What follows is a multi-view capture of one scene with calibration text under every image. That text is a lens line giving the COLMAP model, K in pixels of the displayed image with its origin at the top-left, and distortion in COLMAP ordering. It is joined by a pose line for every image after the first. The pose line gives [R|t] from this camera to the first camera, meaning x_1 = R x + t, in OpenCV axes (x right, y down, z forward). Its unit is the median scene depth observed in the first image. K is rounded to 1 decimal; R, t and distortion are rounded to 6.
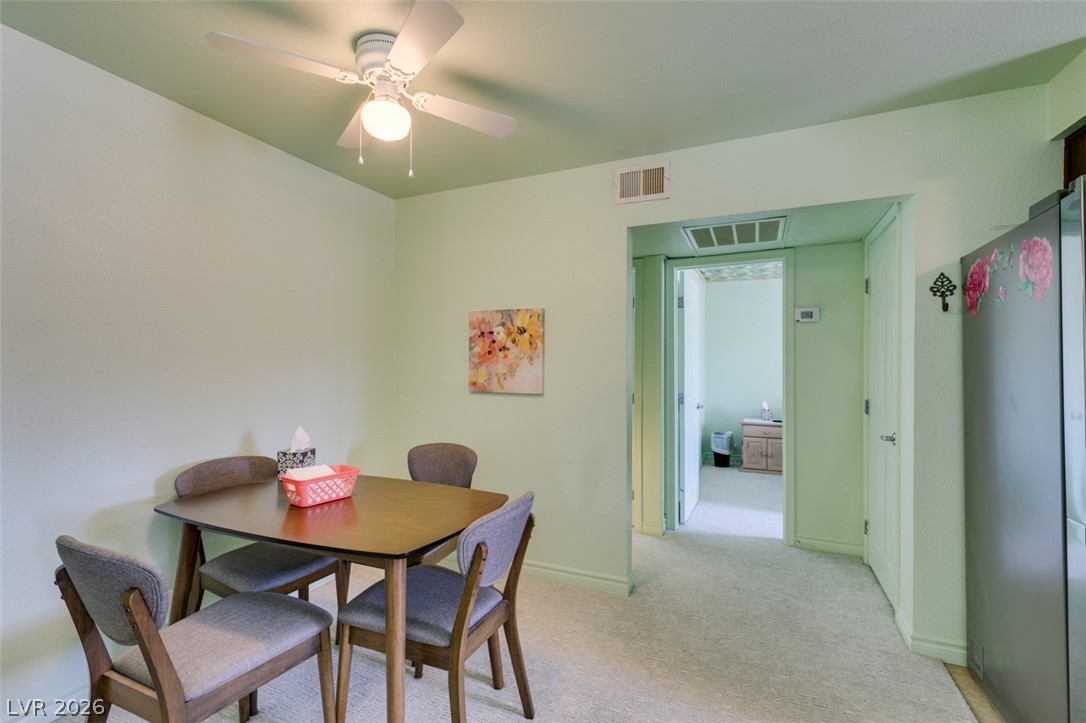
lens RADIAL K [[484.9, 0, 541.7], [0, 484.9, 364.8], [0, 0, 1]] dist [0.001478, -0.001369]
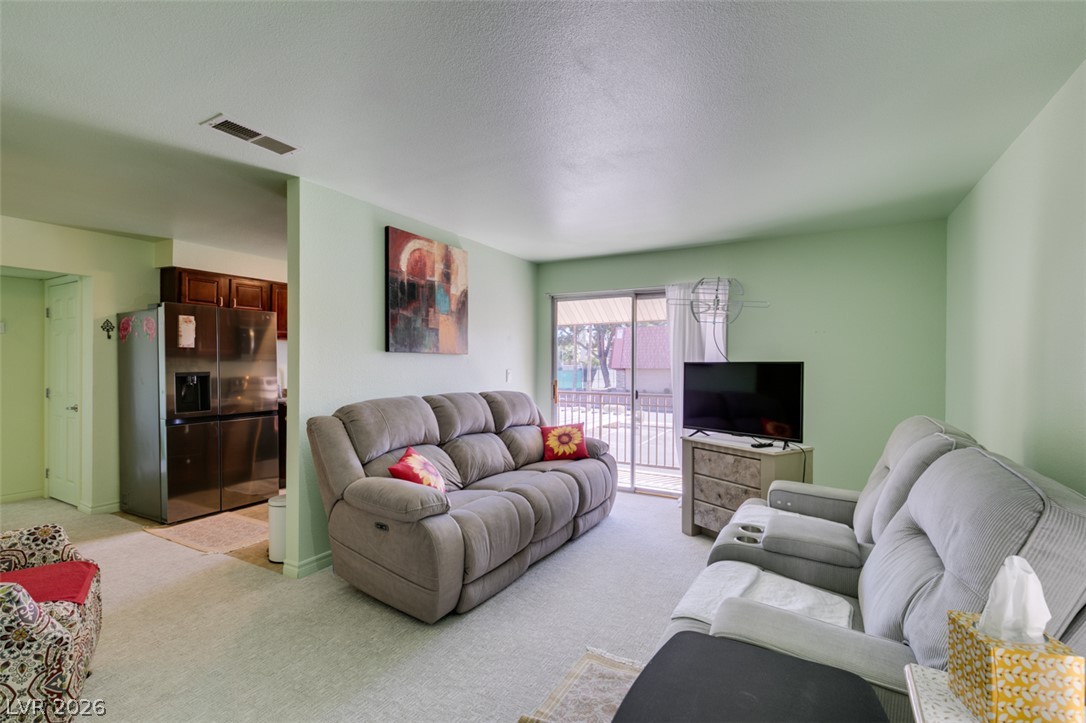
lens RADIAL K [[484.9, 0, 541.7], [0, 484.9, 364.8], [0, 0, 1]] dist [0.001478, -0.001369]
pose [[0.092425, -0.001640, 0.995718, -0.710540], [-0.000171, 0.999999, 0.001663, -0.003302], [-0.995720, -0.000324, 0.092424, -0.688251]]
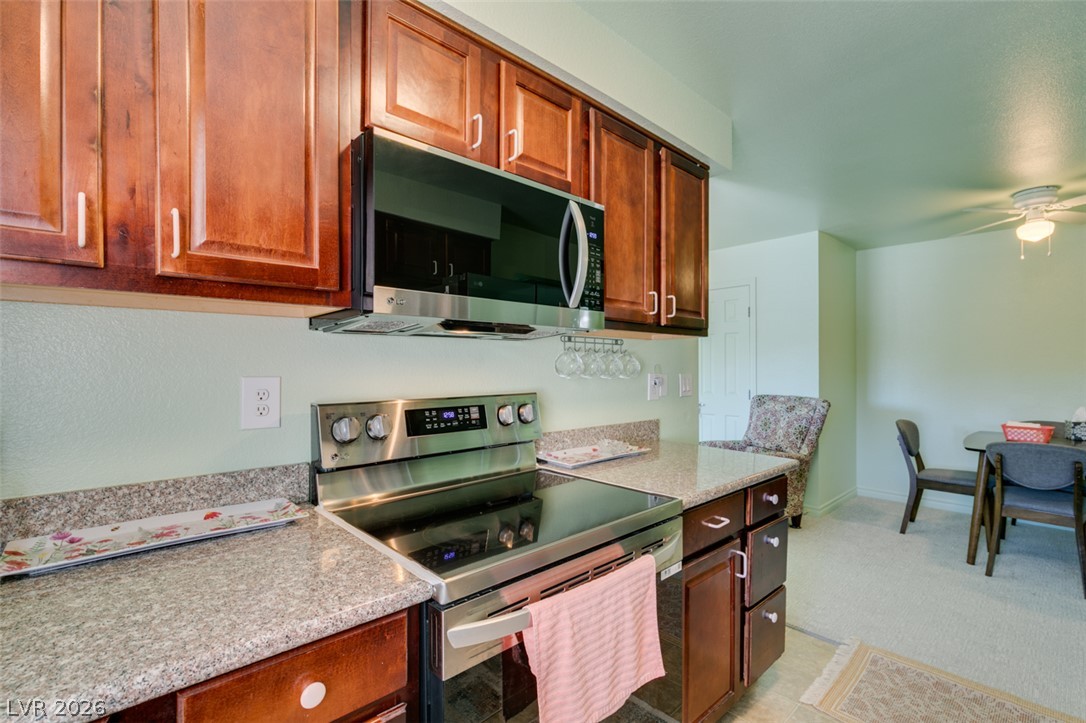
lens RADIAL K [[486.7, 0, 540.4], [0, 486.7, 366.5], [0, 0, 1]] dist [-0.001885, -0.000678]
pose [[-0.390896, -0.002088, -0.920433, 1.203984], [-0.001431, 0.999998, -0.001660, 0.003428], [0.920434, 0.000668, -0.390898, 0.011057]]
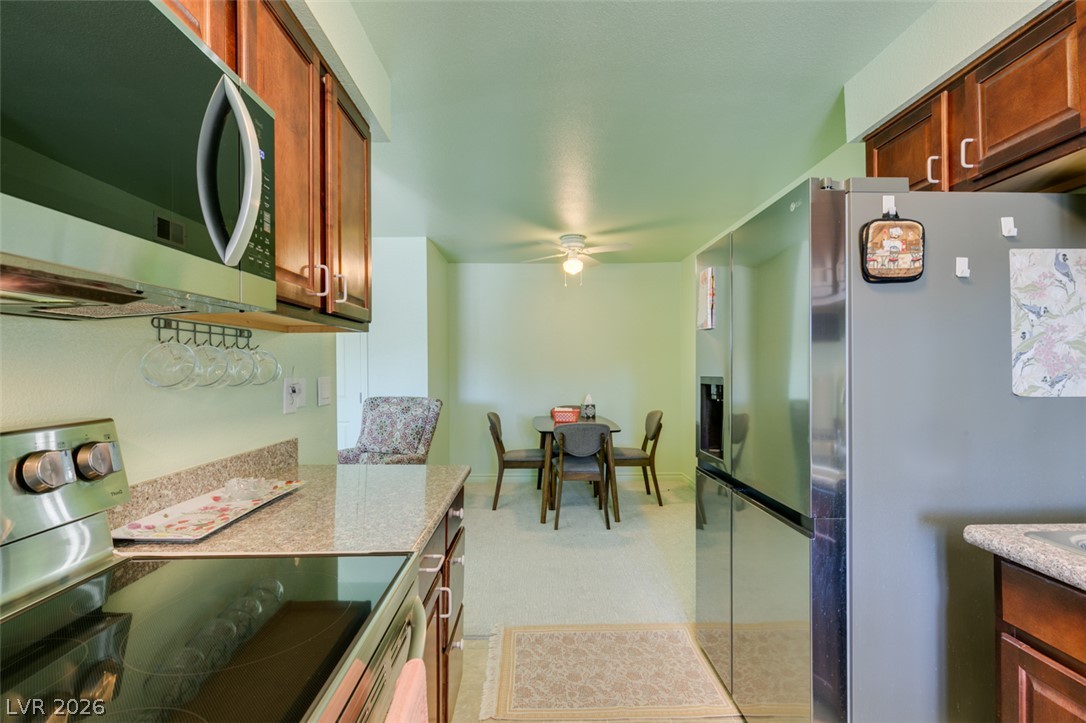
lens RADIAL K [[484.9, 0, 541.7], [0, 484.9, 364.8], [0, 0, 1]] dist [0.001478, -0.001369]
pose [[0.426933, -0.007790, -0.904250, 1.066788], [0.007739, 0.999958, -0.004961, 0.002600], [0.904250, -0.004880, 0.426975, -0.108216]]
